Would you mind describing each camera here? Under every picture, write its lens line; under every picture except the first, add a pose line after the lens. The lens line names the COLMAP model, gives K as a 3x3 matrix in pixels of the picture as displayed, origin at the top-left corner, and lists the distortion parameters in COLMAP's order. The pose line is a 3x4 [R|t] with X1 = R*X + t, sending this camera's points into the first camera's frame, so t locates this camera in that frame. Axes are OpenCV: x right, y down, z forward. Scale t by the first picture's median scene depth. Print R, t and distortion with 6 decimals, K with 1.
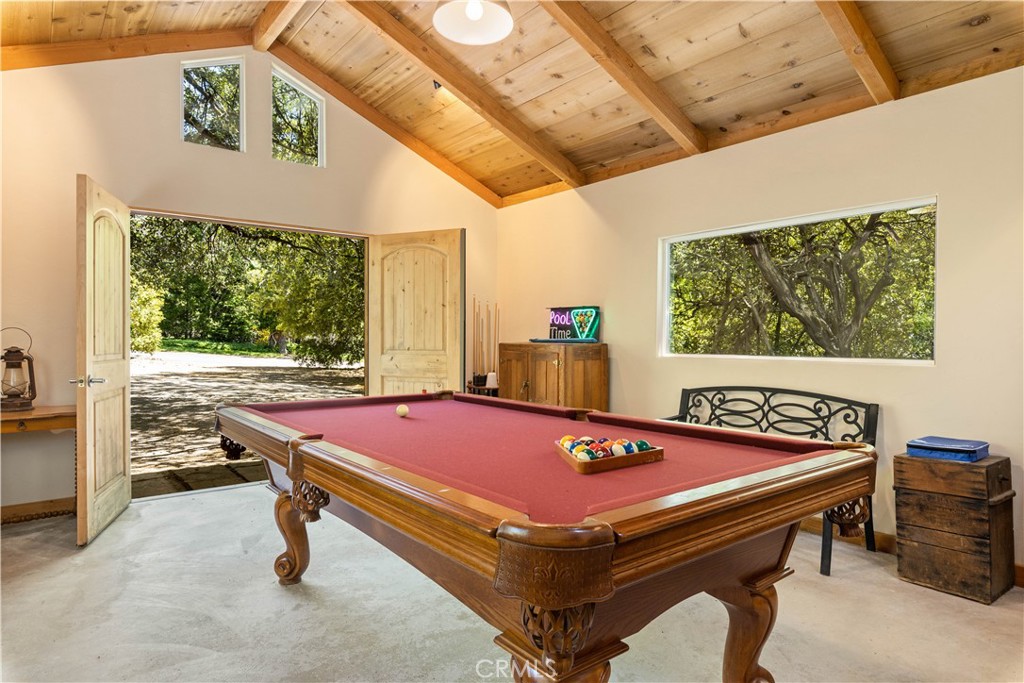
lens RADIAL K [[607.5, 0, 512.4], [0, 607.5, 341.5], [0, 0, 1]] dist [-0.002726, -0.000214]
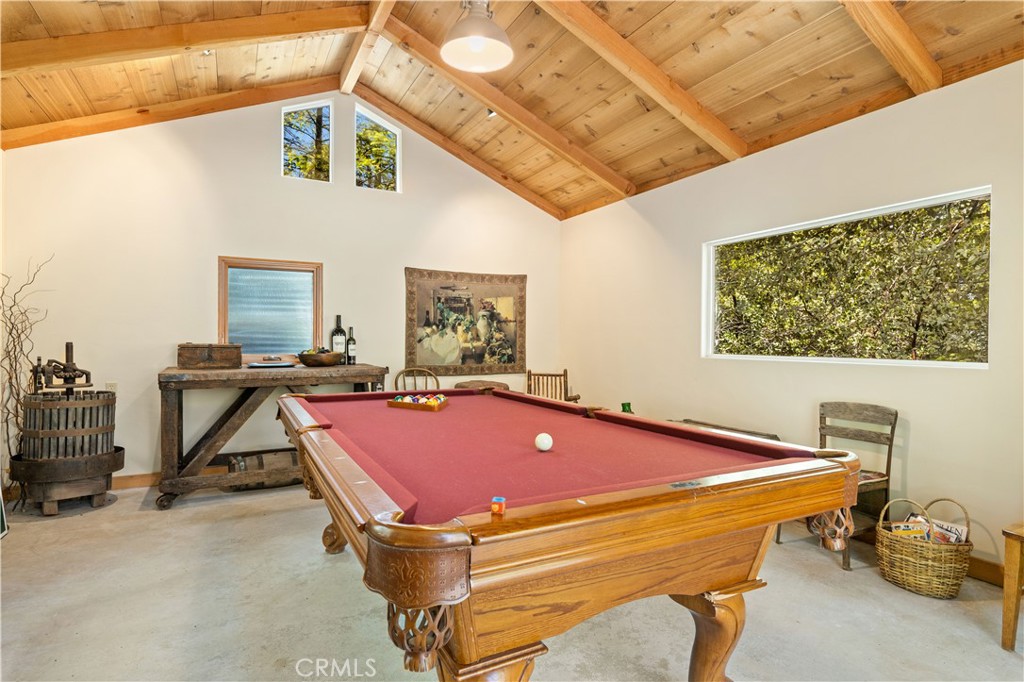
lens RADIAL K [[537.3, 0, 513.8], [0, 537.3, 343.2], [0, 0, 1]] dist [0.001362, 0.000243]
pose [[0.980913, 0.004348, -0.194397, 0.113330], [-0.003630, 0.999985, 0.004047, -0.001692], [0.194412, -0.003264, 0.980915, 0.042566]]
